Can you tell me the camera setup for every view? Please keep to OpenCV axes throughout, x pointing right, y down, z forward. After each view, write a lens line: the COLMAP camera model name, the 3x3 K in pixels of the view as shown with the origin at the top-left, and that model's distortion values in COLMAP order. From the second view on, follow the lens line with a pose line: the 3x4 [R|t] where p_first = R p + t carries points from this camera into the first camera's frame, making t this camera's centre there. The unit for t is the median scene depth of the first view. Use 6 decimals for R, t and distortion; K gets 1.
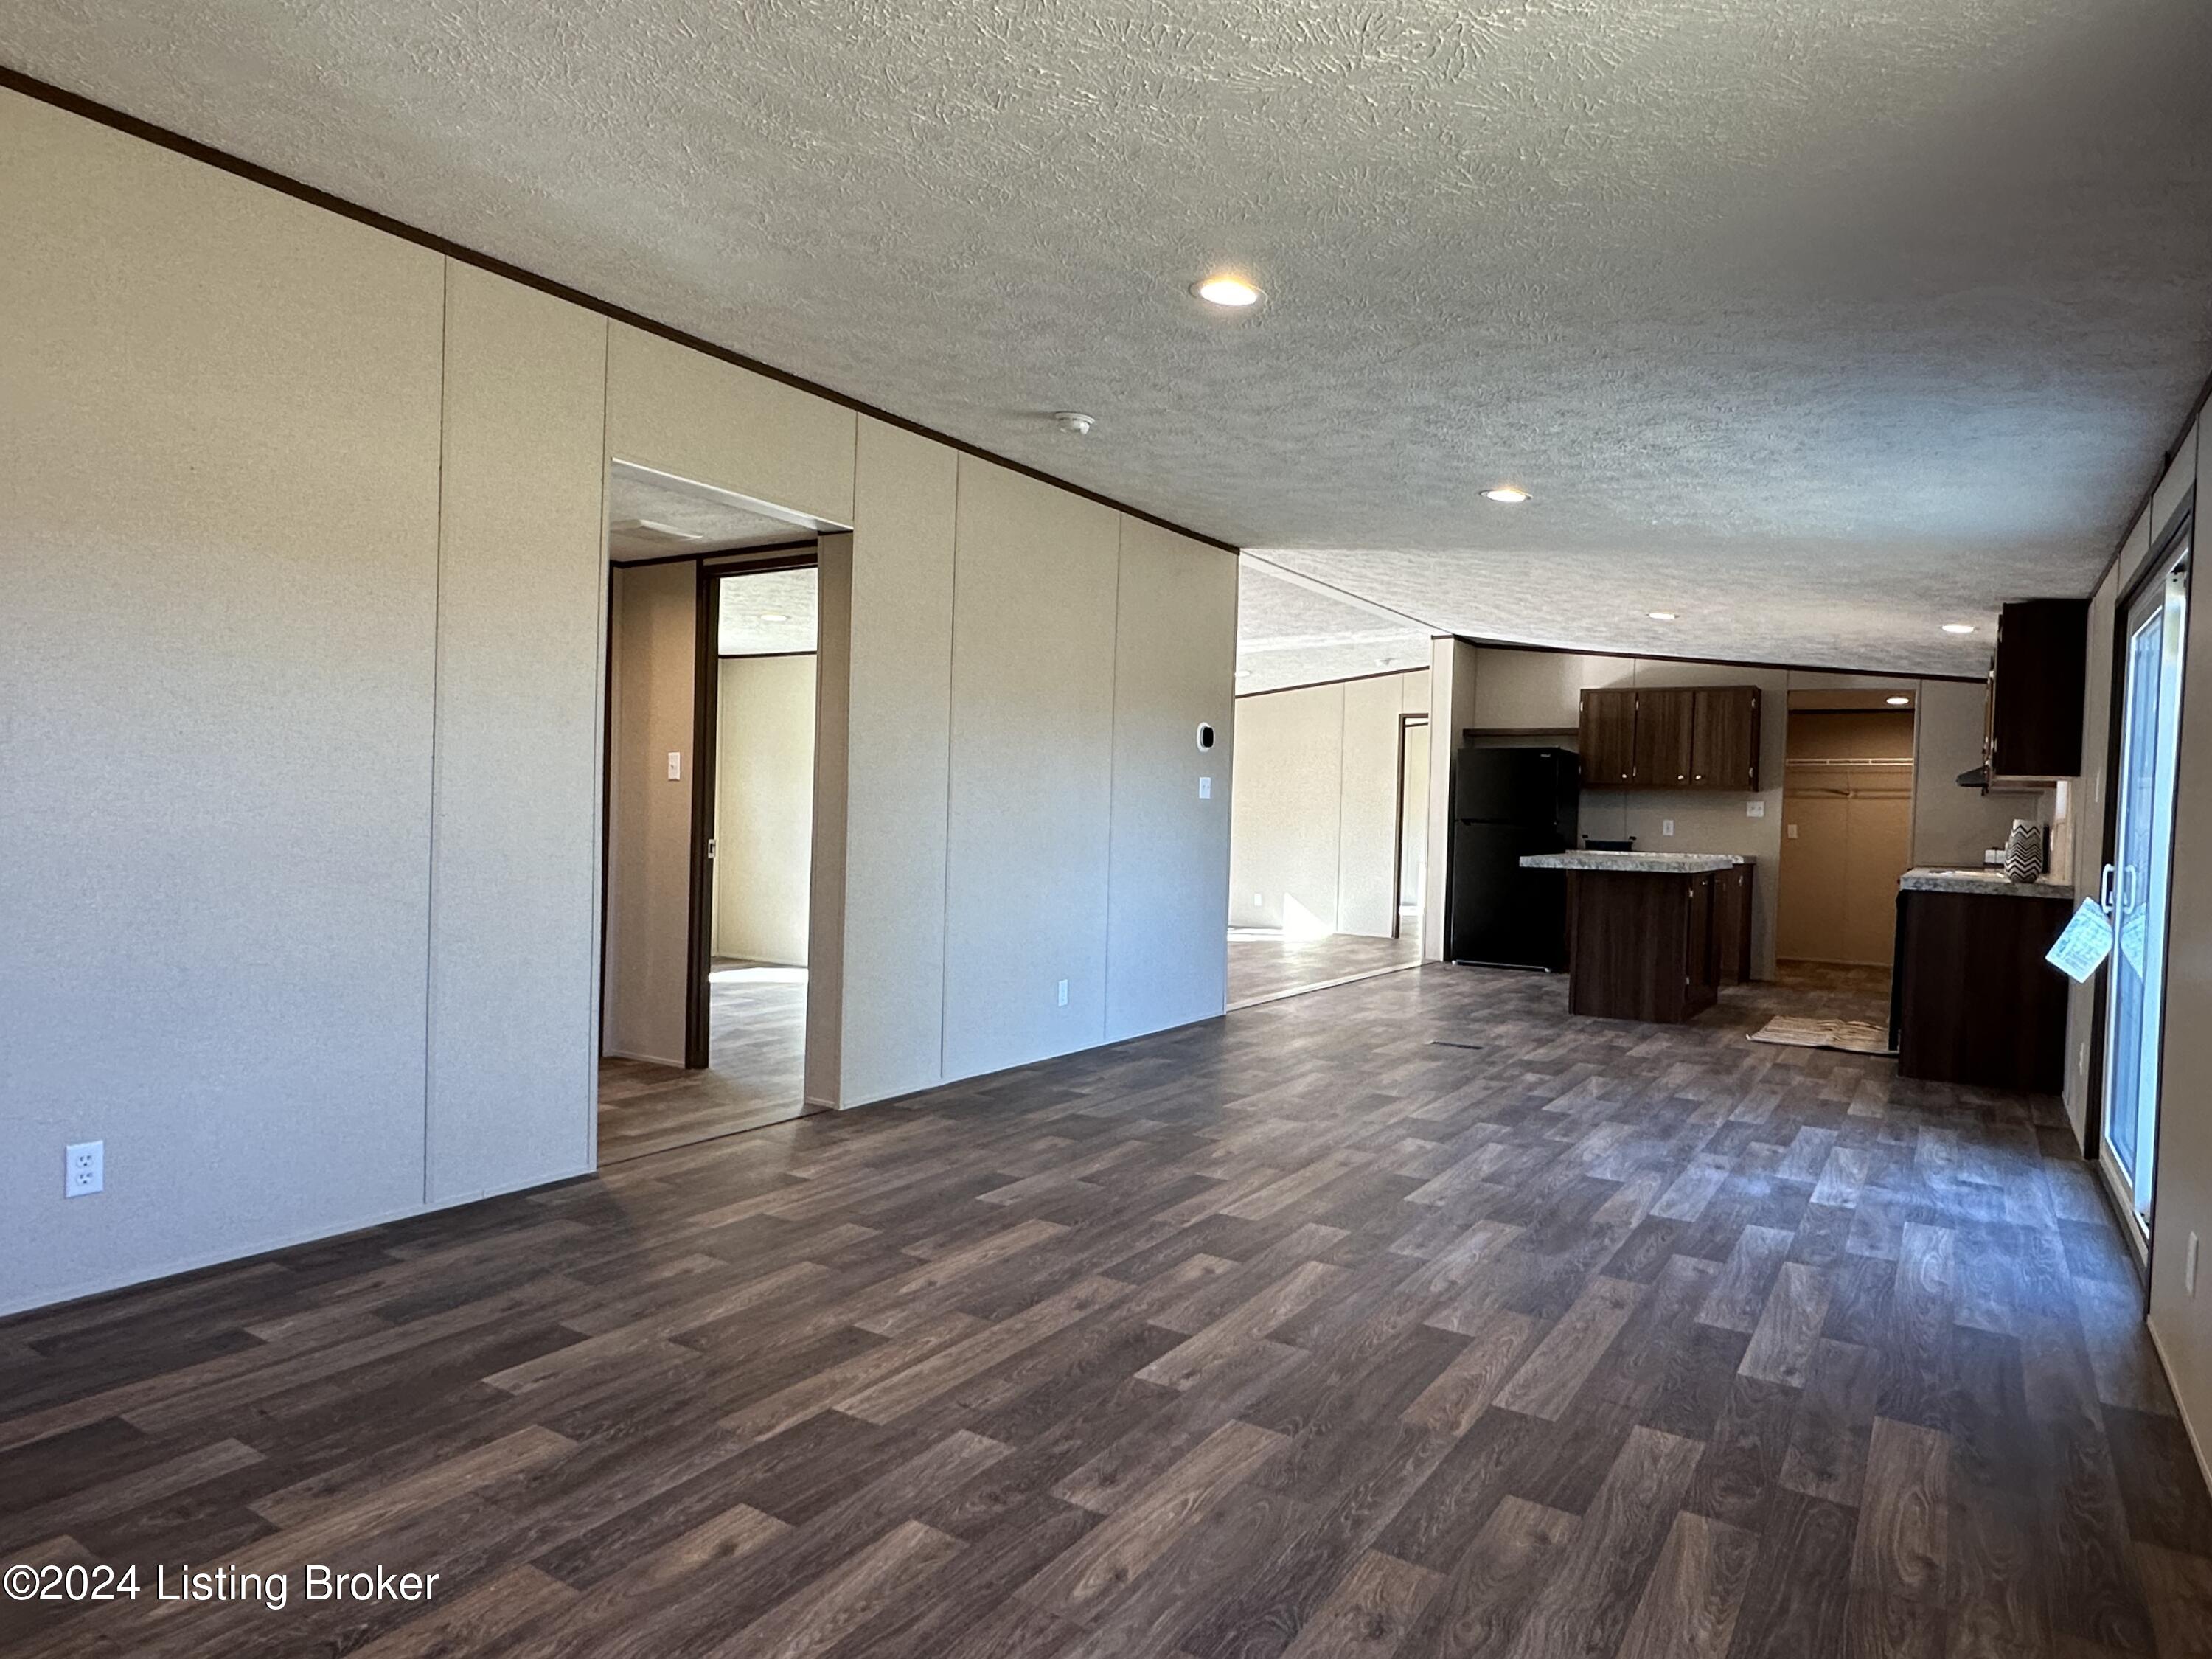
lens RADIAL K [[1343.8, 0, 1104.0], [0, 1343.8, 844.5], [0, 0, 1]] dist [-0.008484, 0.000010]
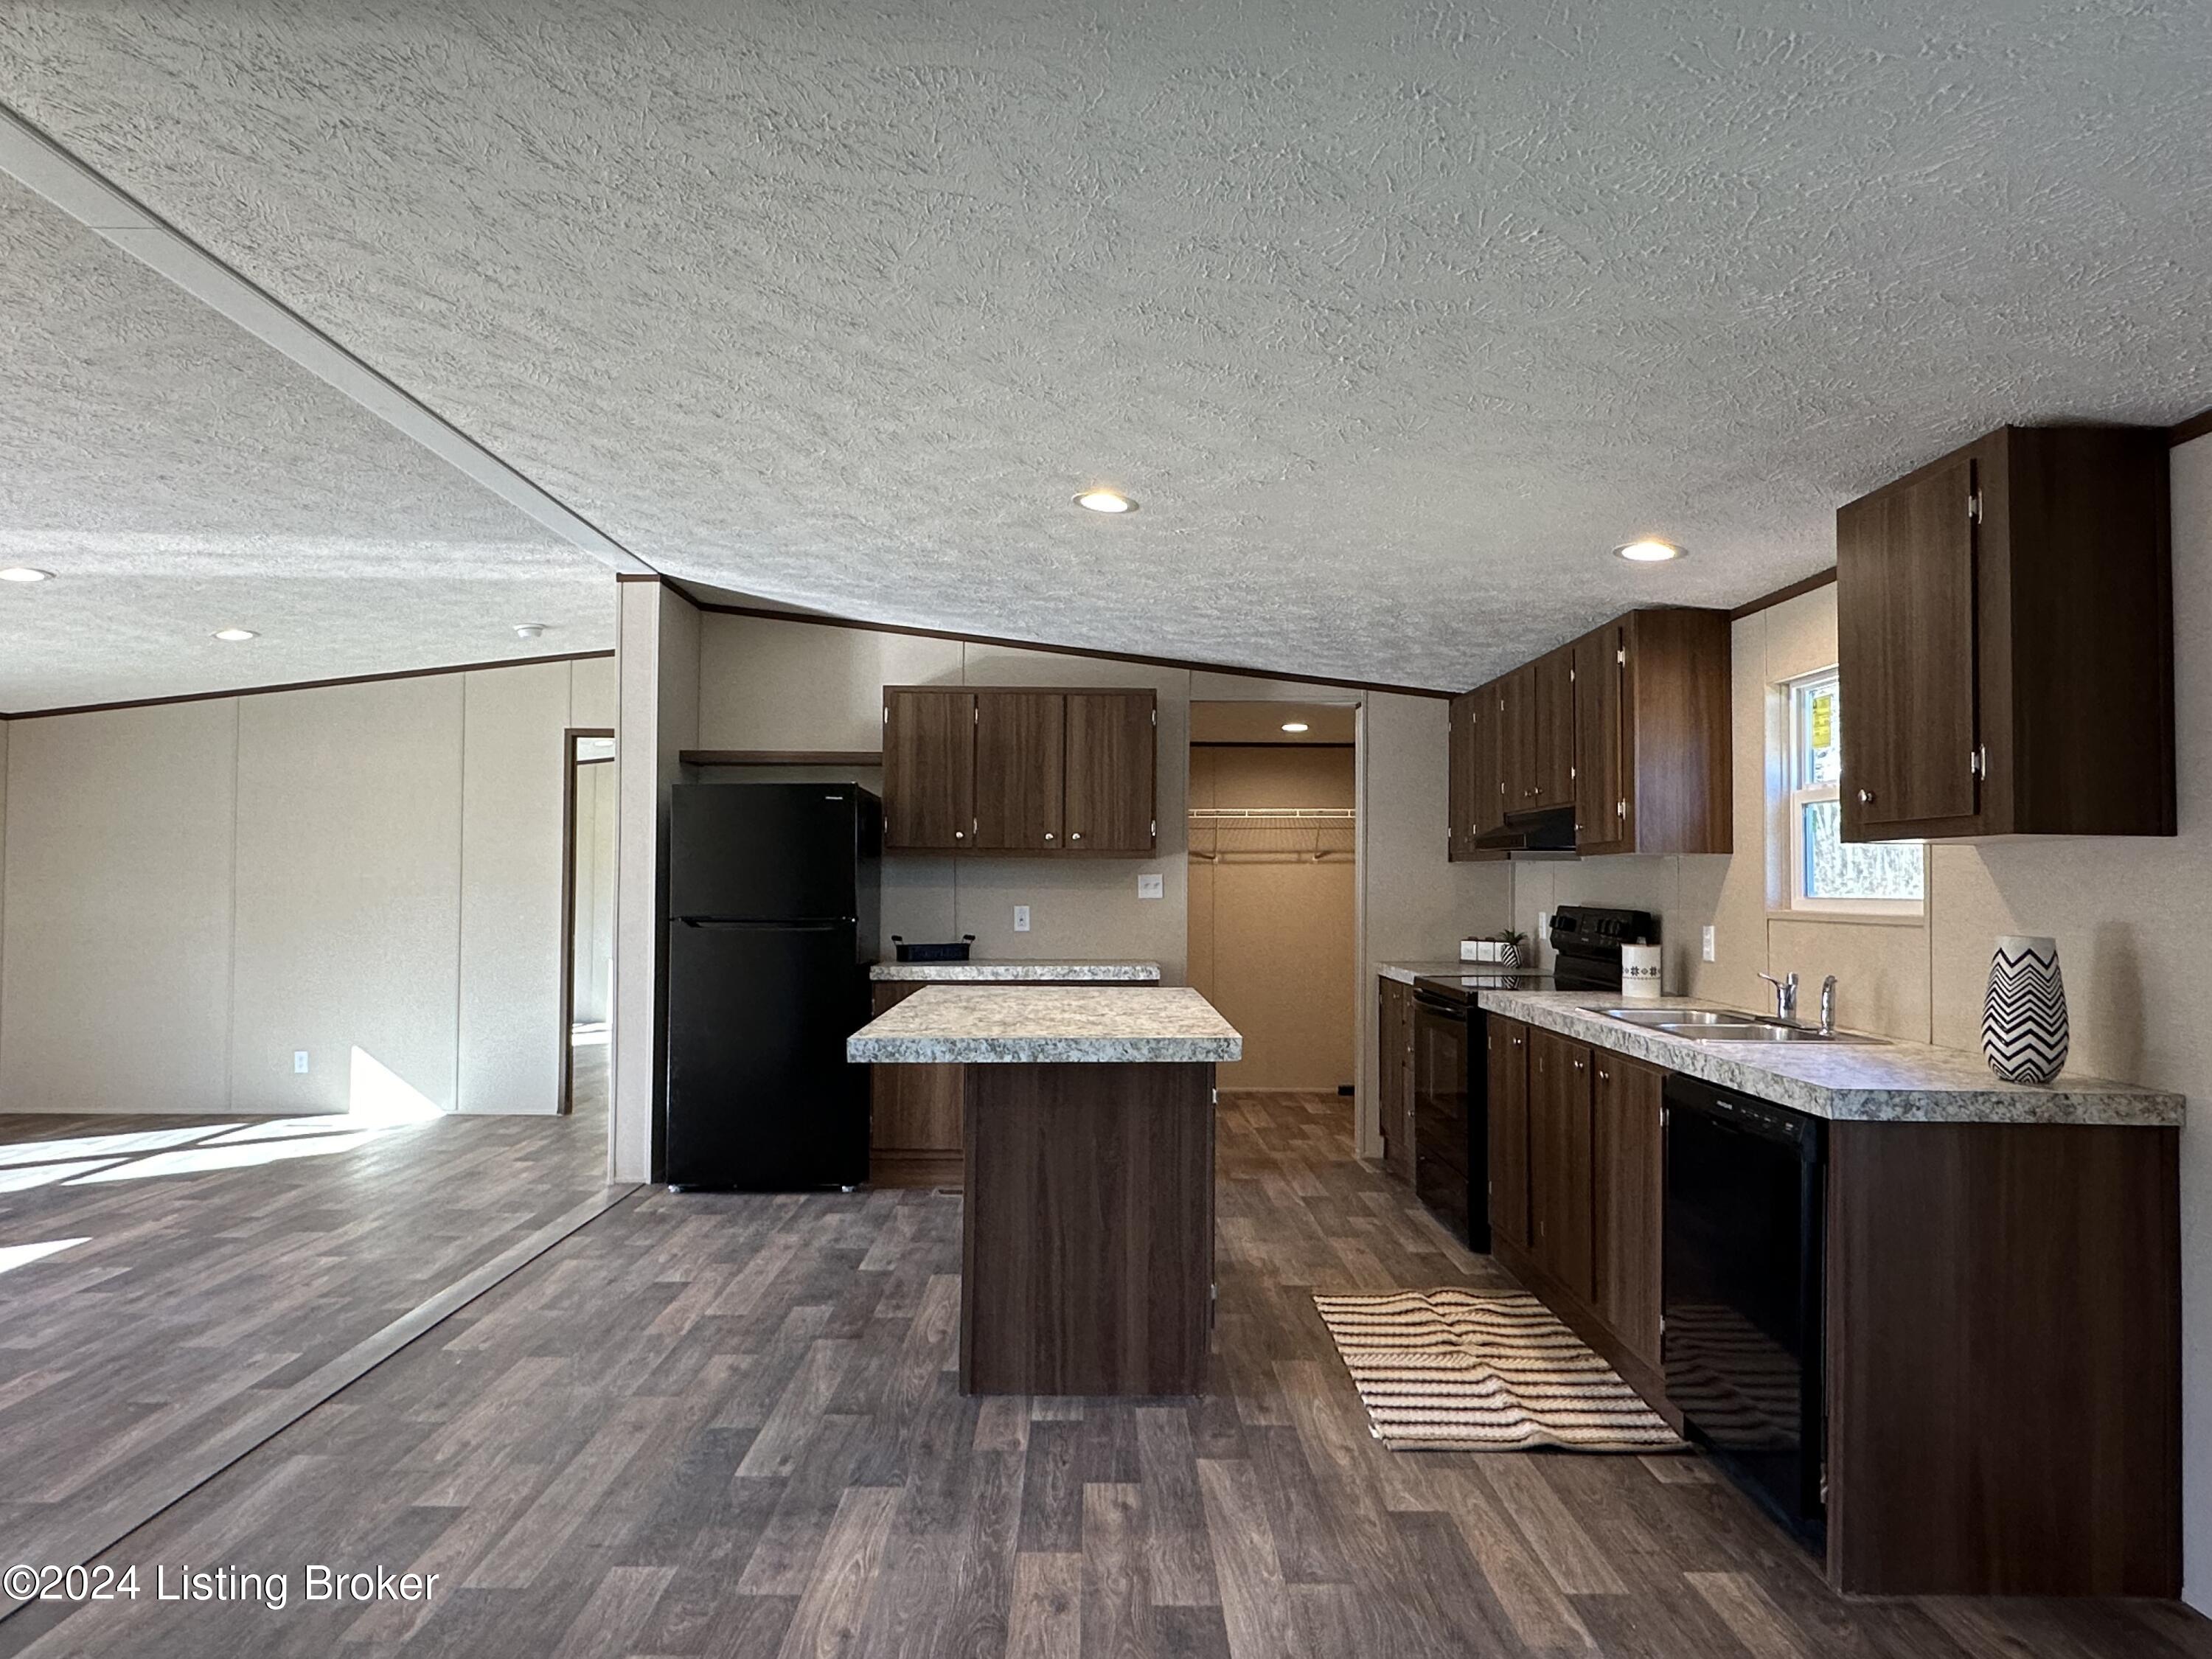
lens RADIAL K [[1343.8, 0, 1102.4], [0, 1343.8, 836.1], [0, 0, 1]] dist [-0.008484, 0.000010]
pose [[0.837542, -0.004496, 0.546354, 0.115965], [0.030641, 0.998779, -0.038753, -0.025188], [-0.545513, 0.049199, 0.836657, 0.464480]]
